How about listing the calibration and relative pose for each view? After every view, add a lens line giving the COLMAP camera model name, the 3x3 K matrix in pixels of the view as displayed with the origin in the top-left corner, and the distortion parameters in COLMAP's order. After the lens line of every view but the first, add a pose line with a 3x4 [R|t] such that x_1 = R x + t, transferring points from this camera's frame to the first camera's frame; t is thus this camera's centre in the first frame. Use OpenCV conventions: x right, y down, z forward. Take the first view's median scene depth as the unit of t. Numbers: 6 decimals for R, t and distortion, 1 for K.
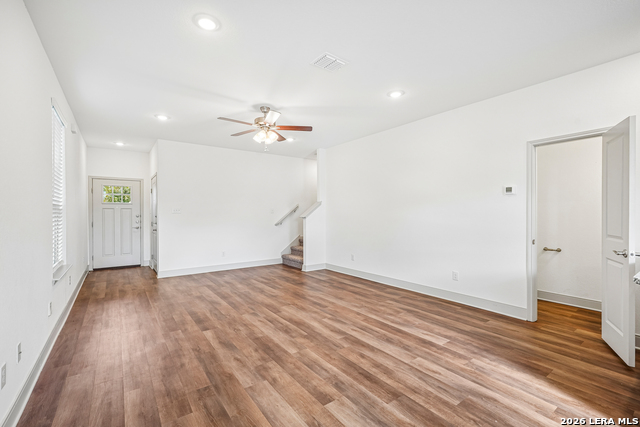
lens RADIAL K [[281.4, 0, 315.9], [0, 281.4, 216.8], [0, 0, 1]] dist [-0.007816, 0.005806]
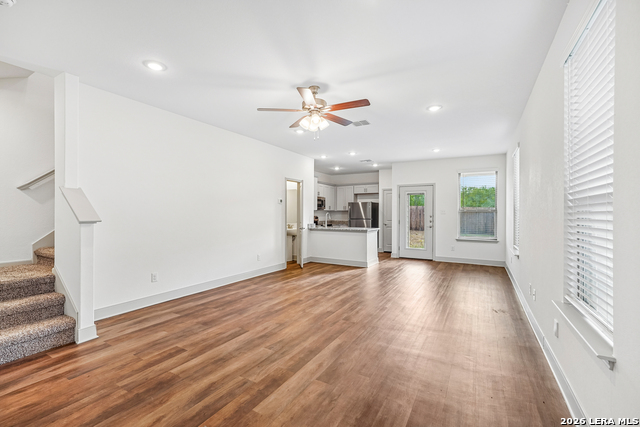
lens RADIAL K [[281.4, 0, 320.7], [0, 281.4, 215.0], [0, 0, 1]] dist [-0.007816, 0.005806]
pose [[-0.421996, 0.000819, 0.906598, -0.949970], [0.001950, 0.999998, 0.000004, -0.006481], [-0.906596, 0.001770, -0.421996, 1.339439]]
